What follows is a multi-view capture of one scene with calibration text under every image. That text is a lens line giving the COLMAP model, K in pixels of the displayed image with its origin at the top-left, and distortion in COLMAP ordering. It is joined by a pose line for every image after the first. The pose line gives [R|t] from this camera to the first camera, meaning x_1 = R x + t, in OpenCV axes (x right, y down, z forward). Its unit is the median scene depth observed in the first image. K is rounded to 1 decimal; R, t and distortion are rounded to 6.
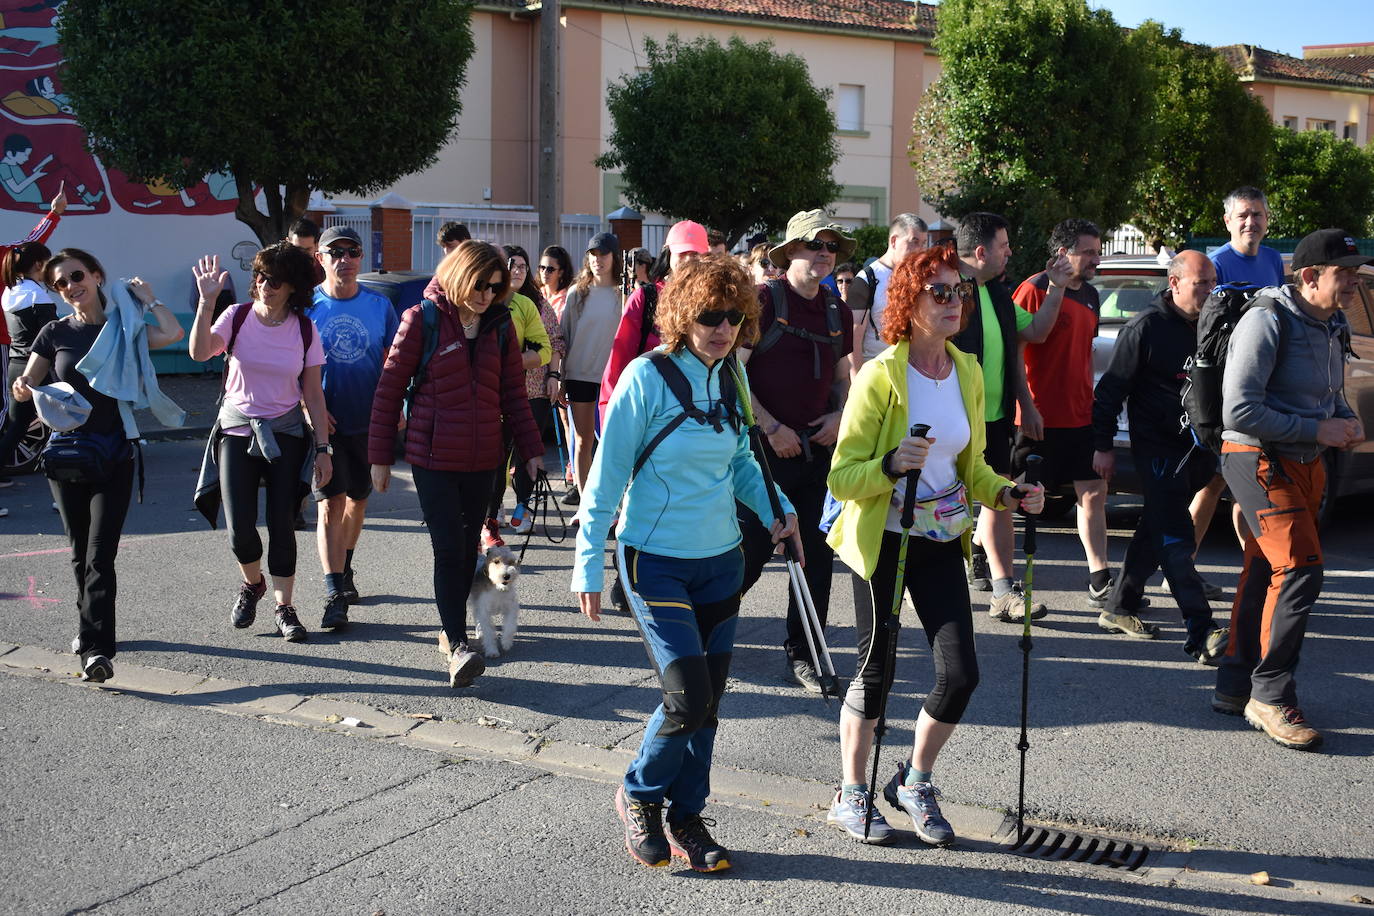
lens RADIAL K [[1658.8, 0, 690.1], [0, 1658.8, 466.0], [0, 0, 1]] dist [-0.046046, 0.000000]
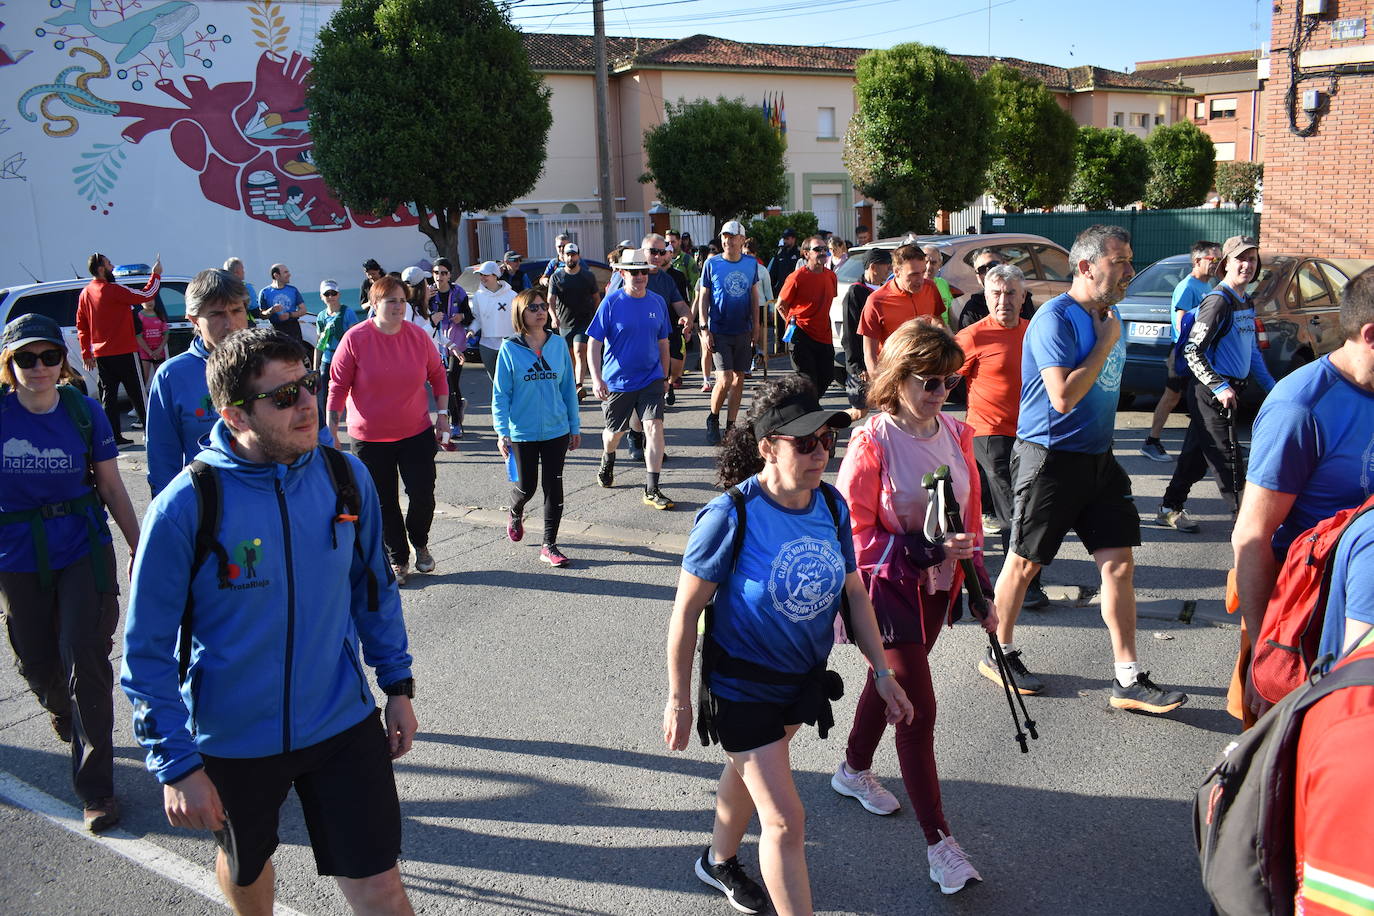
lens RADIAL K [[1078.3, 0, 690.3], [0, 1078.3, 466.8], [0, 0, 1]] dist [-0.095107, 0.018447]
pose [[0.997040, -0.038642, -0.066468, 0.056716], [0.045271, 0.993824, 0.101309, -0.005916], [0.062143, -0.104018, 0.992632, -0.083825]]
